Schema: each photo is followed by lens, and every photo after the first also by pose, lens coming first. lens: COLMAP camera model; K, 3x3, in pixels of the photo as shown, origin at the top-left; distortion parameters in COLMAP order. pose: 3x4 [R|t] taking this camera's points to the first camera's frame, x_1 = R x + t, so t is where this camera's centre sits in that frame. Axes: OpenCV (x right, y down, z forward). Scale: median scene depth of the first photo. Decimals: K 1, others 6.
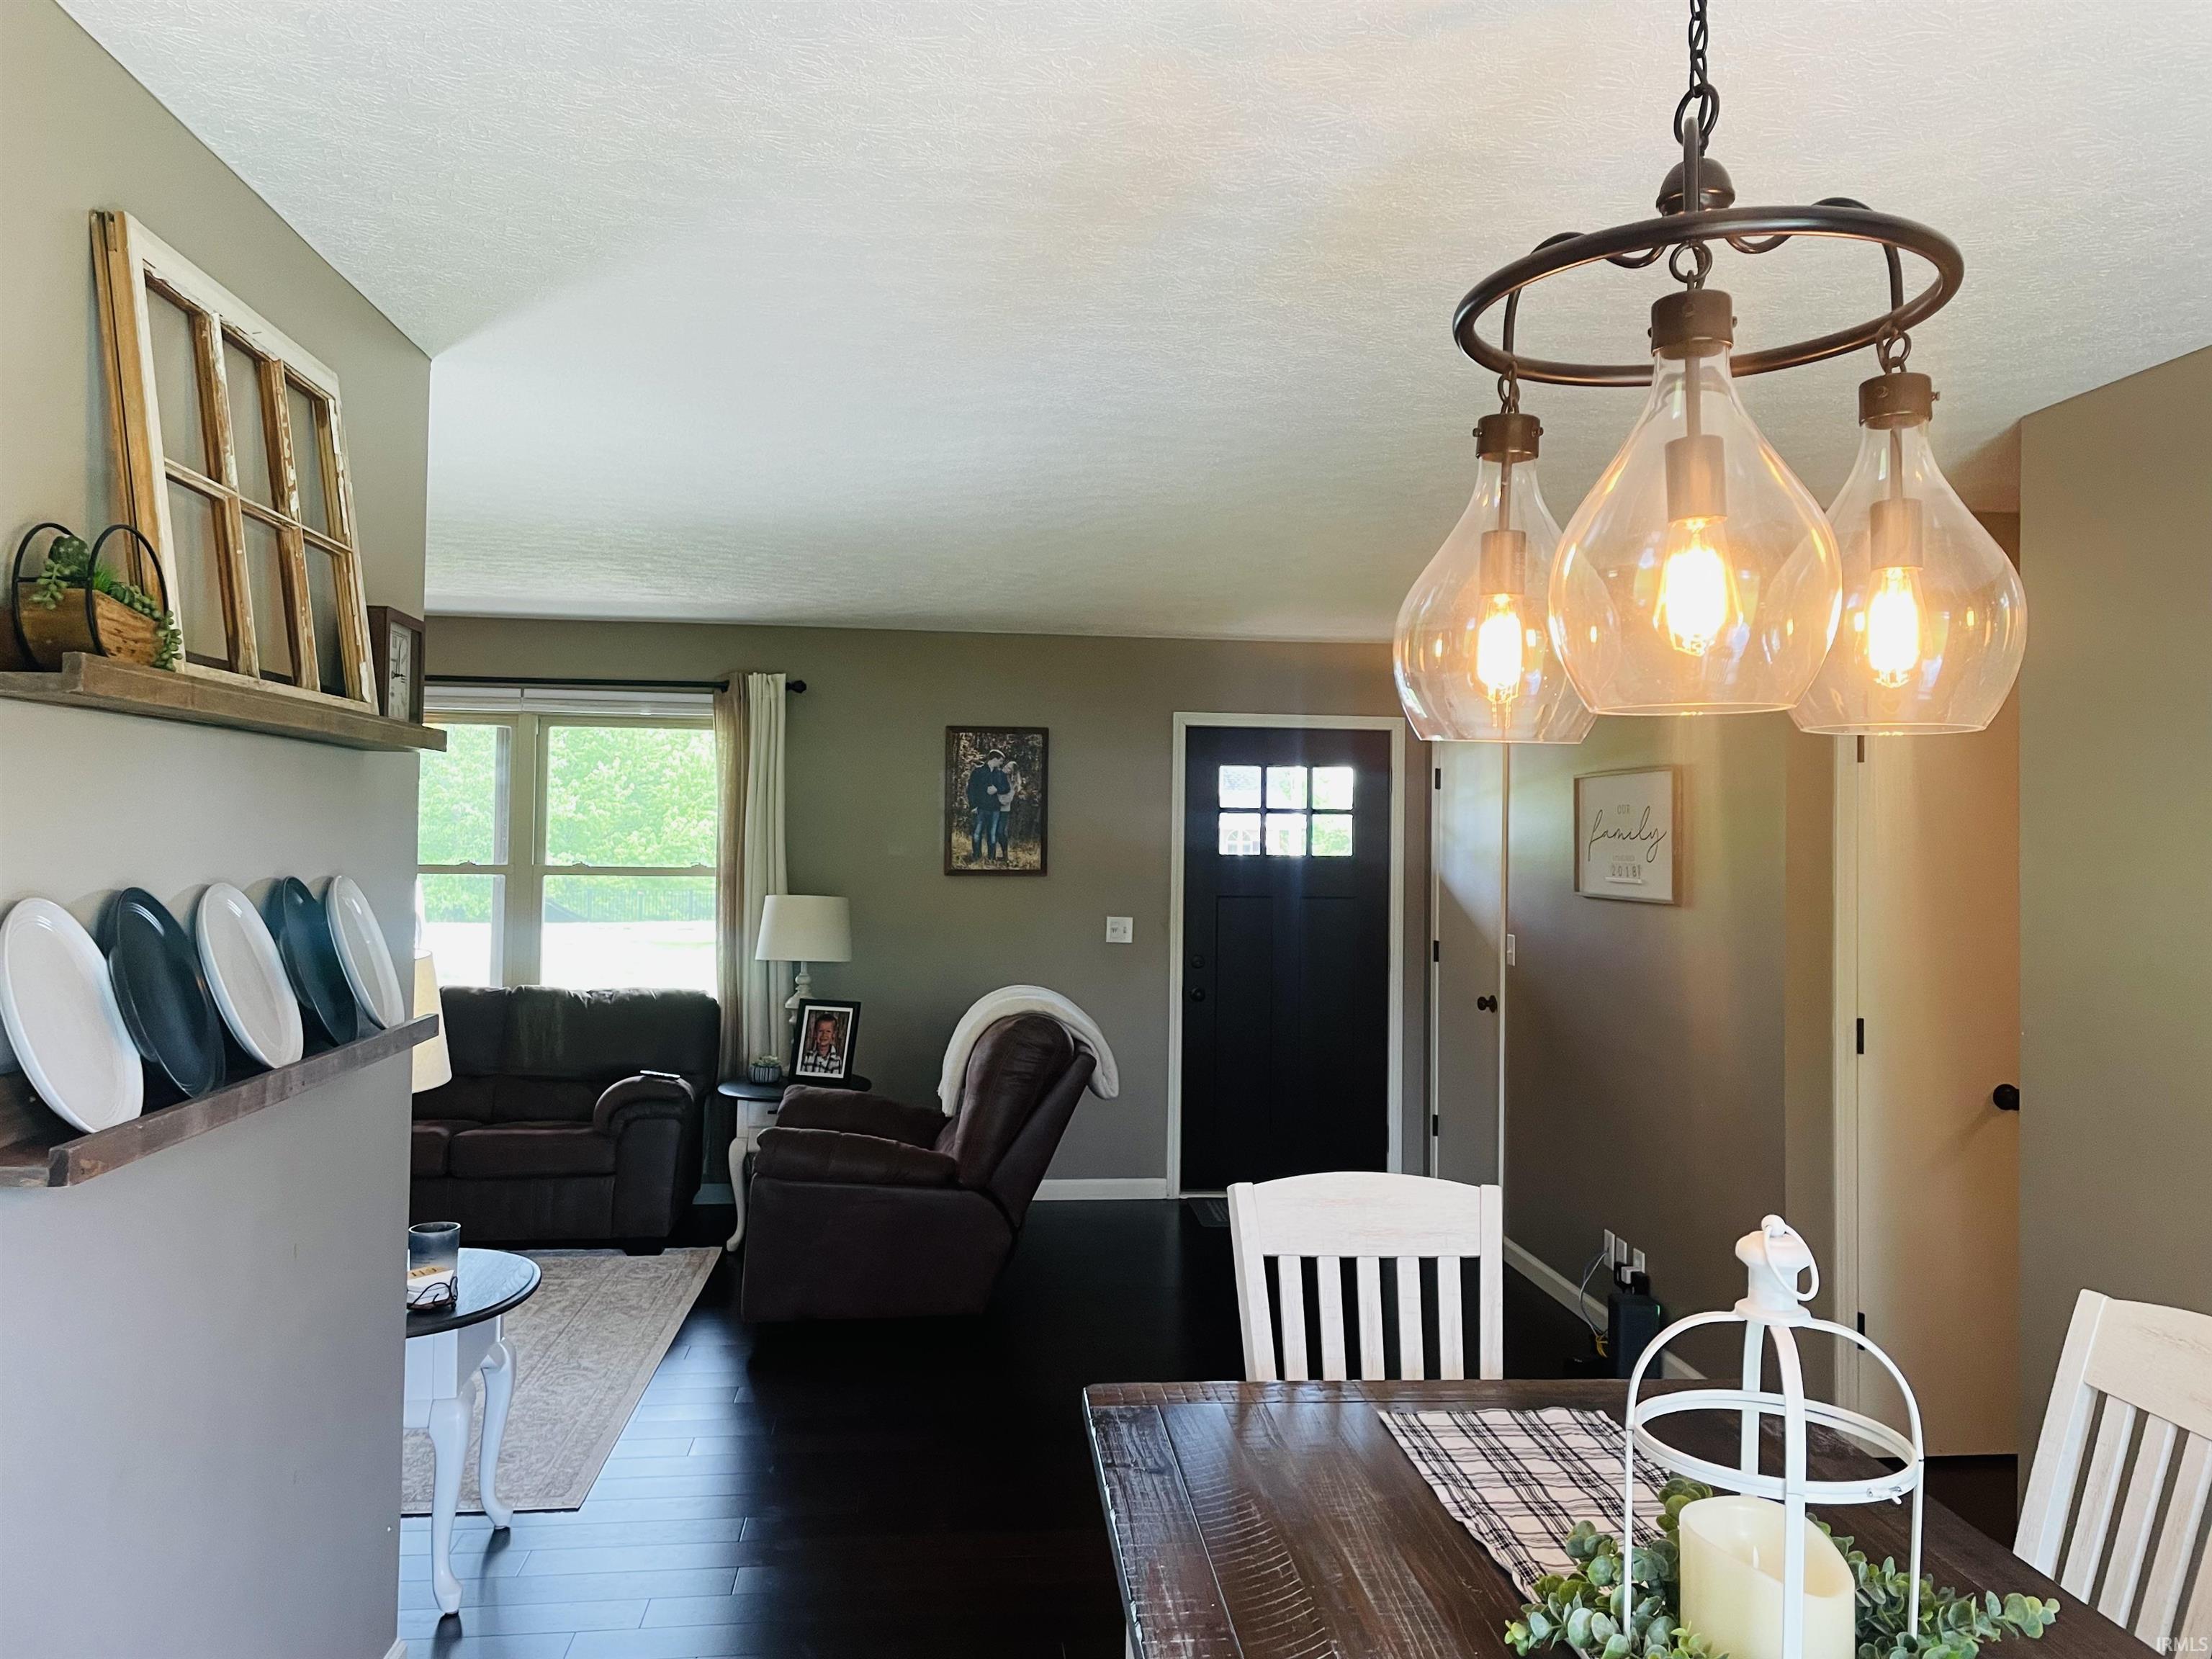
lens RADIAL K [[1649.9, 0, 1109.6], [0, 1649.9, 825.1], [0, 0, 1]] dist [0.081203, -0.107072]
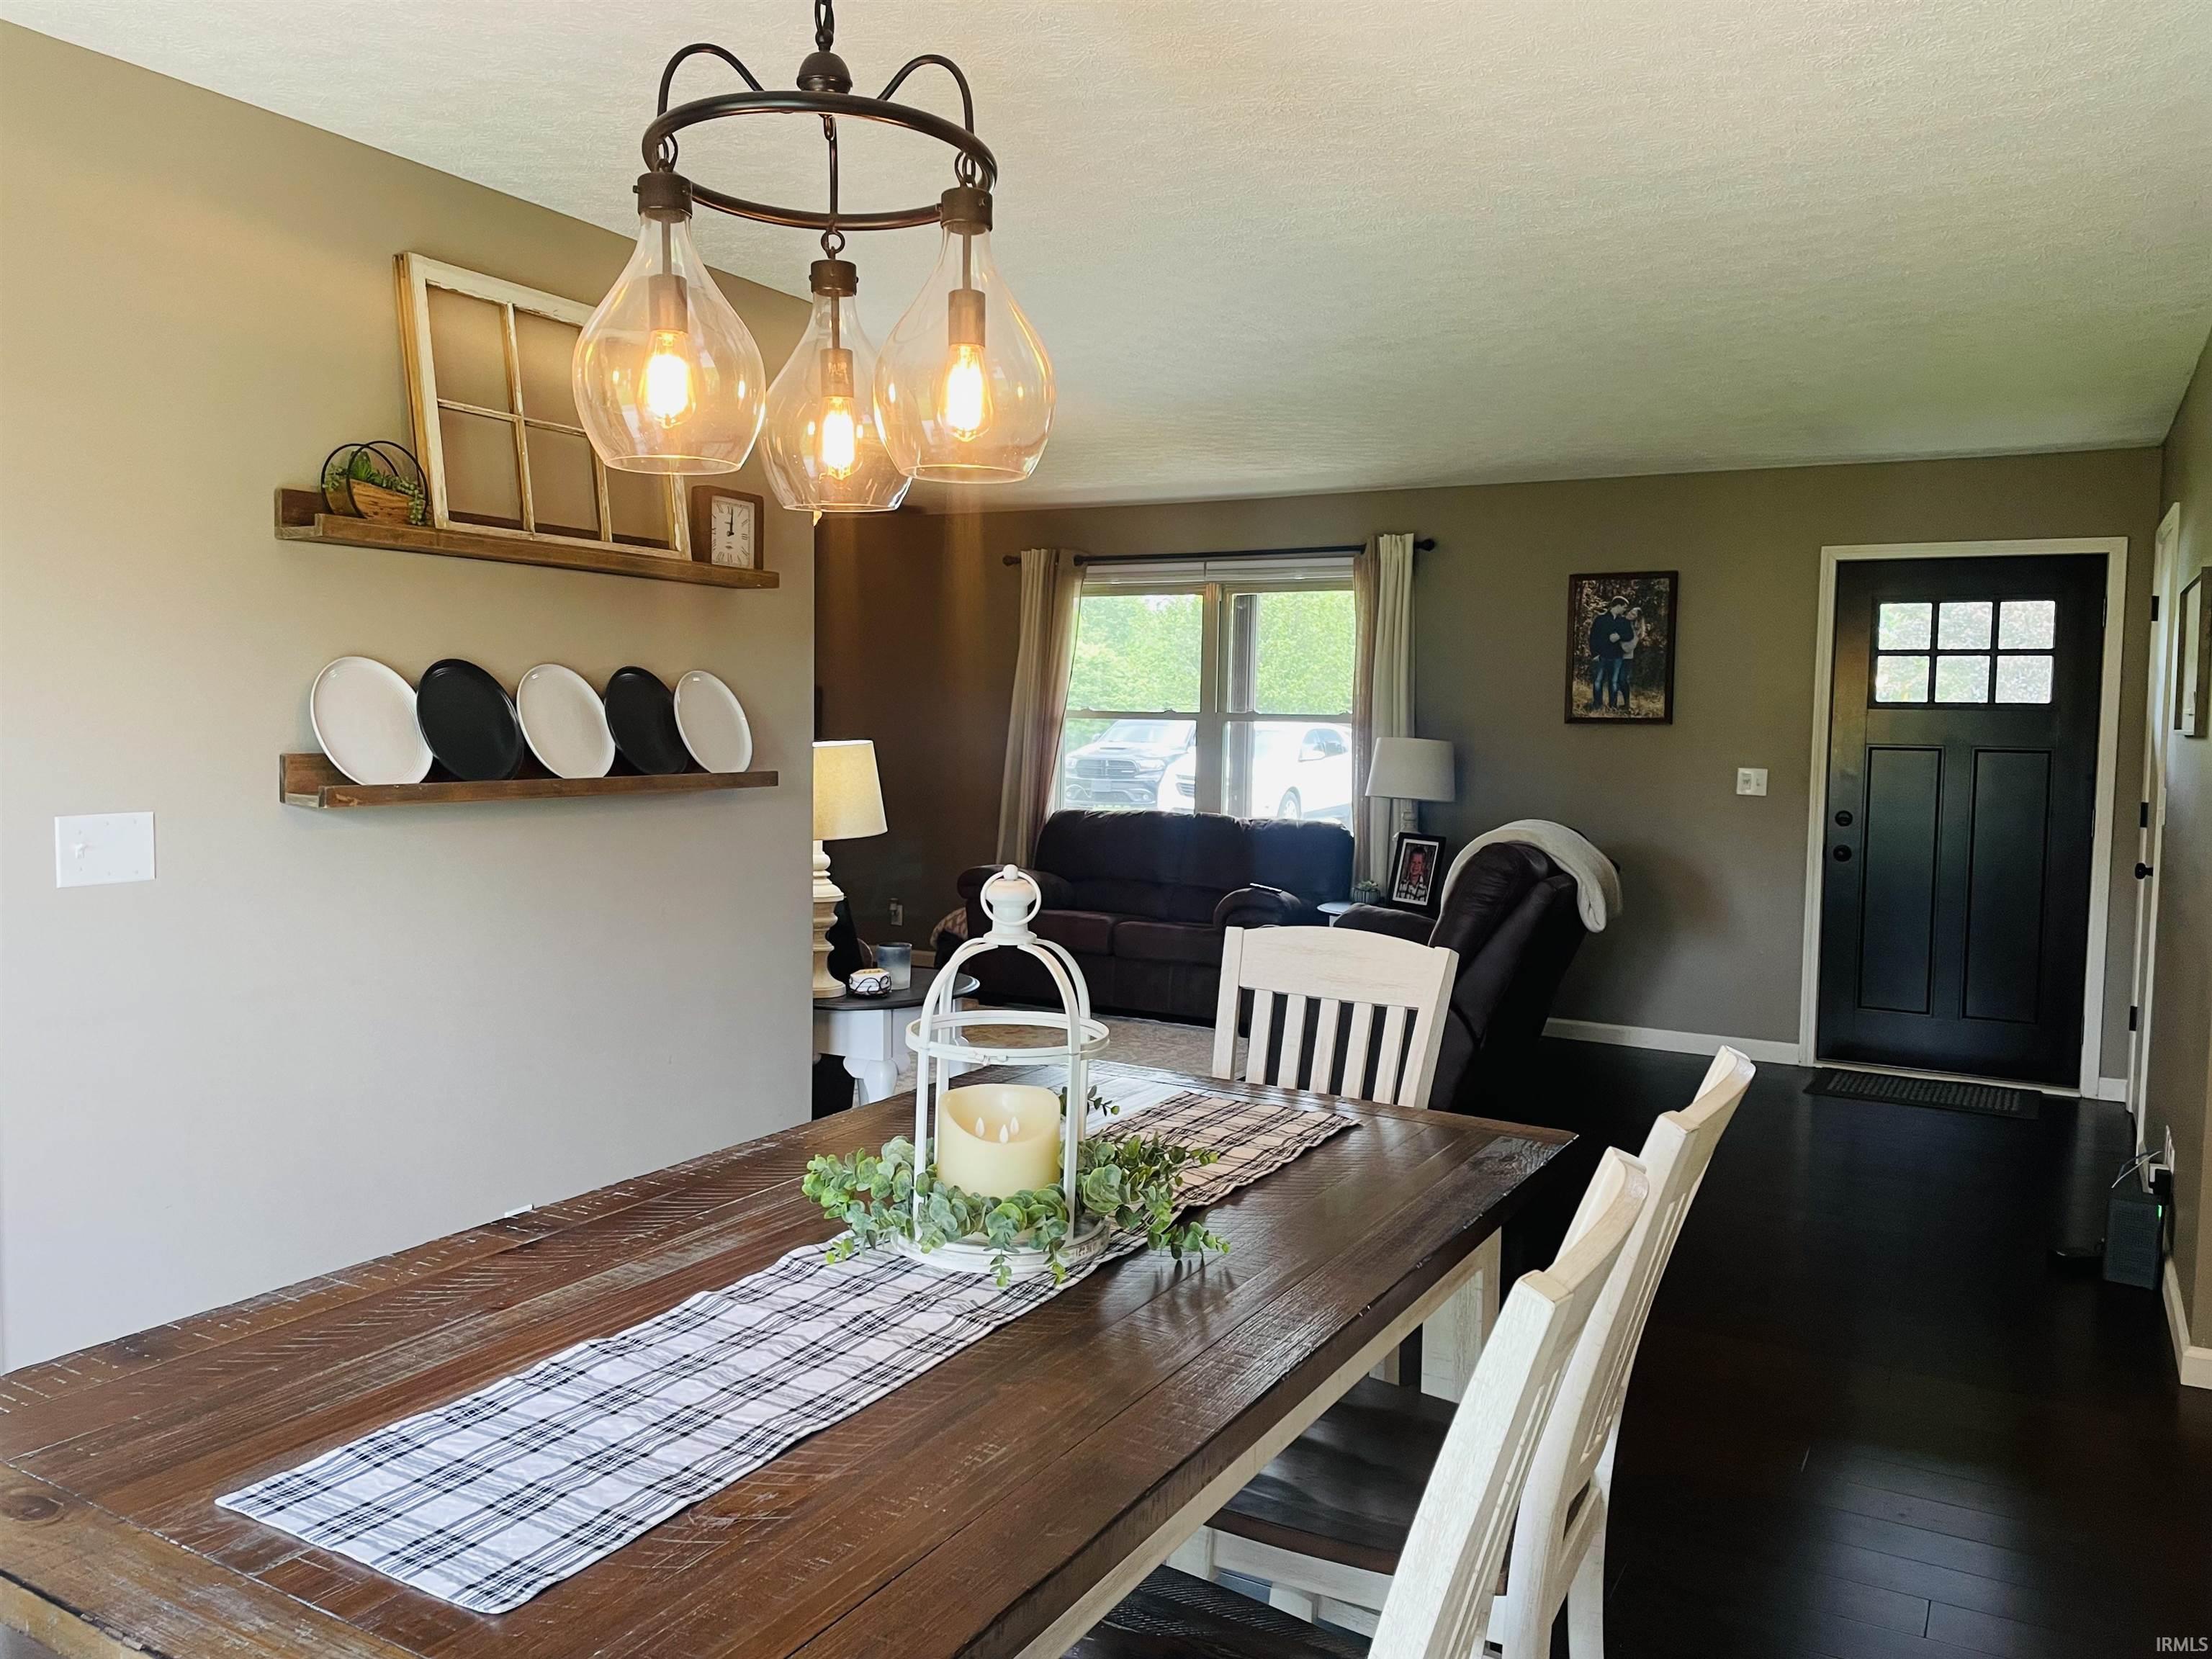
lens RADIAL K [[1649.9, 0, 1107.2], [0, 1649.9, 834.8], [0, 0, 1]] dist [0.081203, -0.107072]
pose [[0.810393, 0.042753, -0.584325, 0.272809], [-0.001567, 0.997489, 0.070809, 0.027089], [0.585884, -0.056468, 0.808425, 0.001418]]
